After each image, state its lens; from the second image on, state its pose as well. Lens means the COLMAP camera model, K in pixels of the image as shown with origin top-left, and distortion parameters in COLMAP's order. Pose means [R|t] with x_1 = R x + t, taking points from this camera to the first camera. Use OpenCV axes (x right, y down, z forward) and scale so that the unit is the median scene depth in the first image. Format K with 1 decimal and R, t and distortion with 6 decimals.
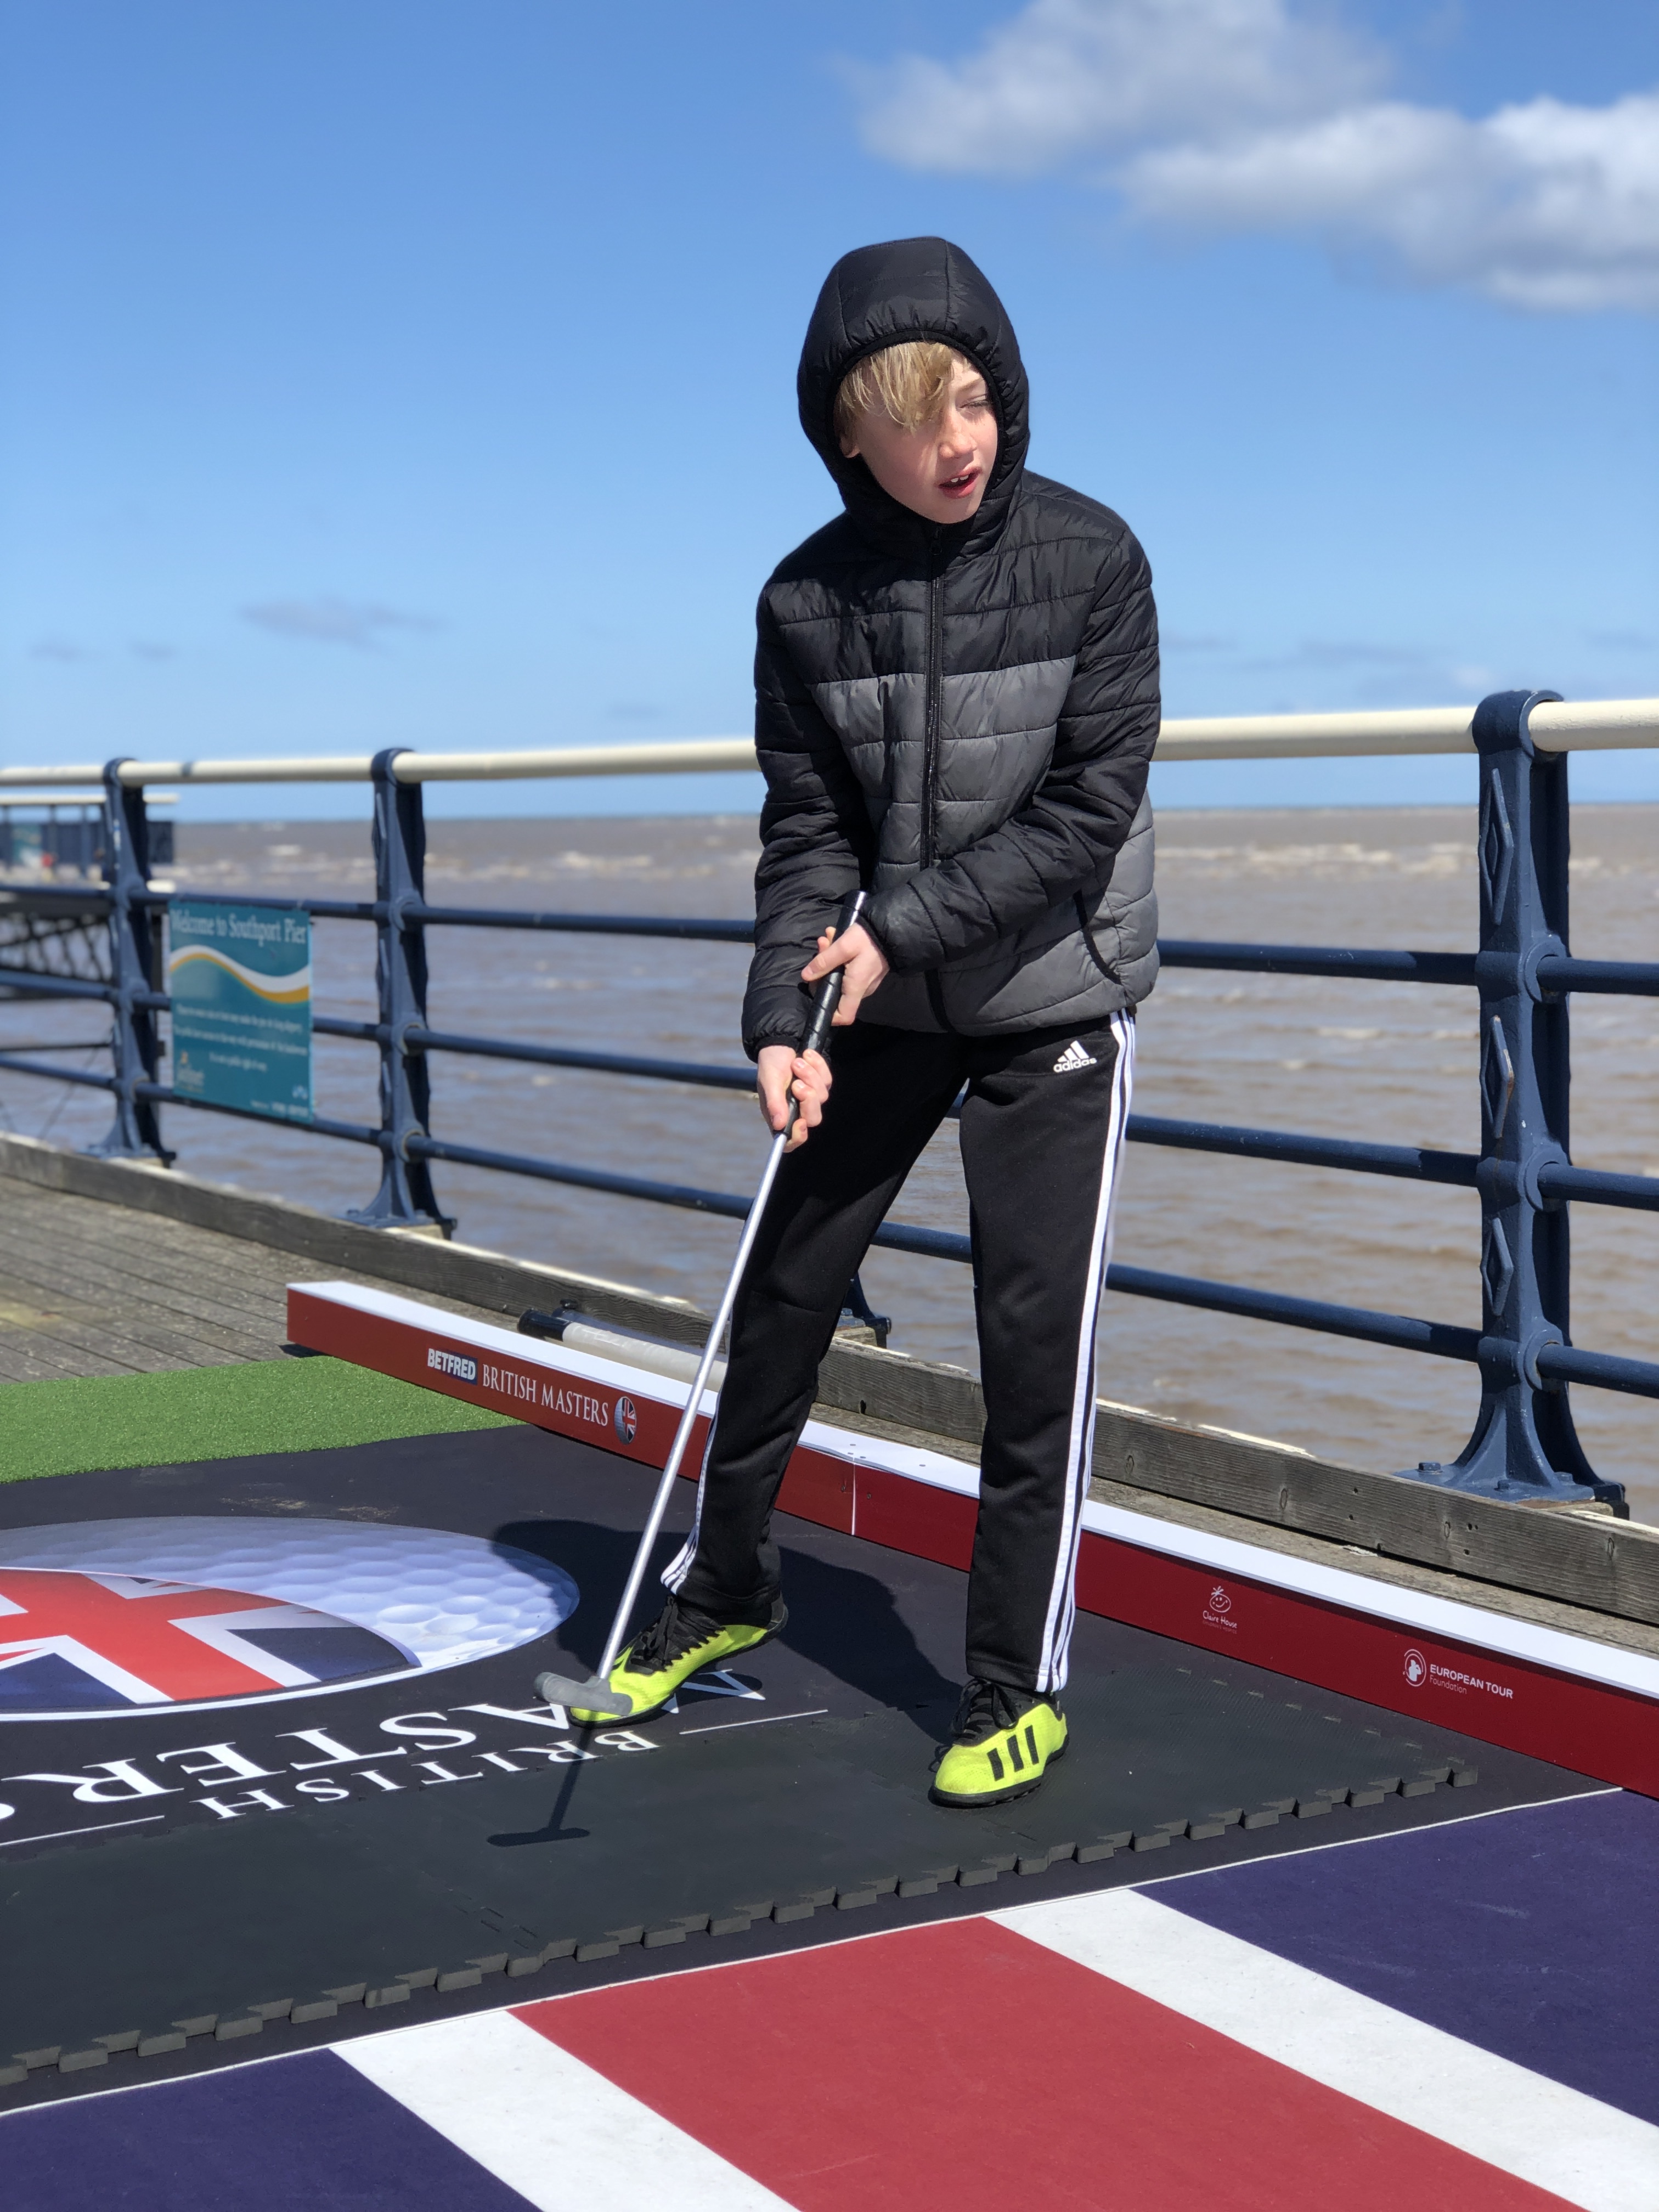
lens RADIAL K [[3623.4, 0, 829.5], [0, 3623.4, 1106.0], [0, 0, 1]] dist [0.067317, 0.063208]
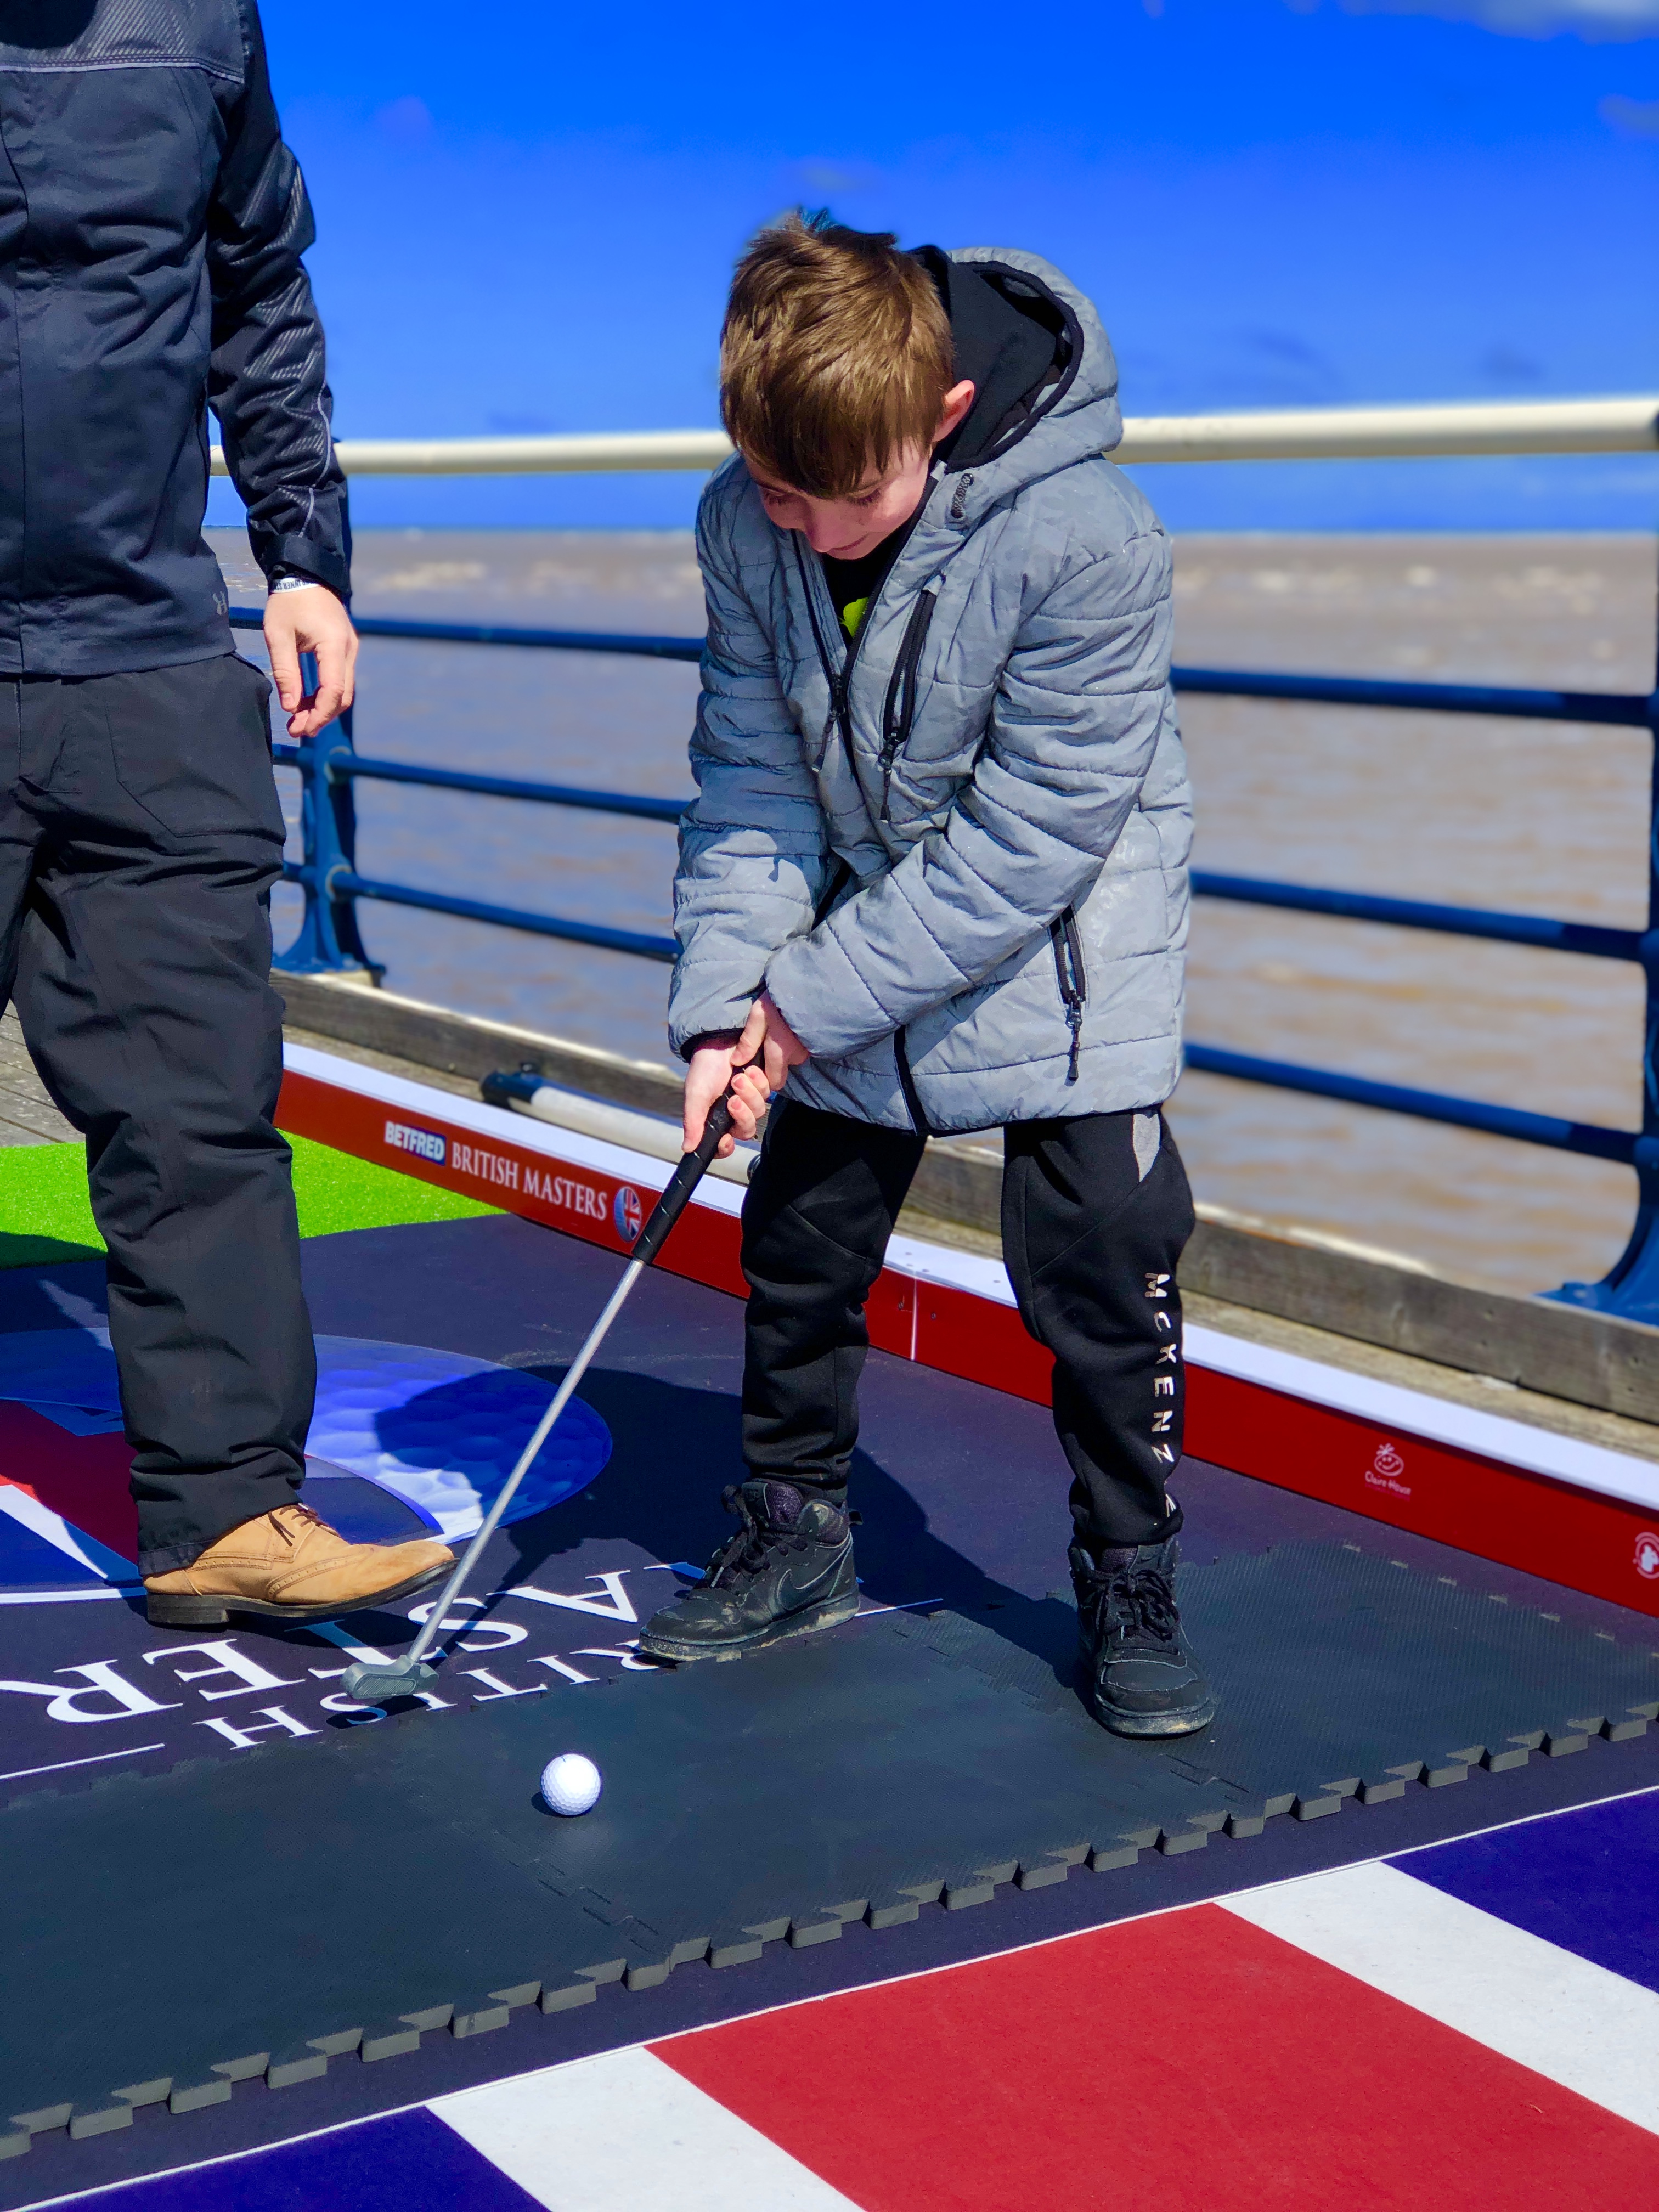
lens RADIAL K [[3604.9, 0, 807.1], [0, 3604.9, 1238.8], [0, 0, 1]] dist [-0.072777, 1.544789]
pose [[0.999244, 0.010074, 0.037545, -0.051522], [-0.014260, 0.993498, 0.112950, -0.007053], [-0.036163, -0.113400, 0.992891, 0.152851]]
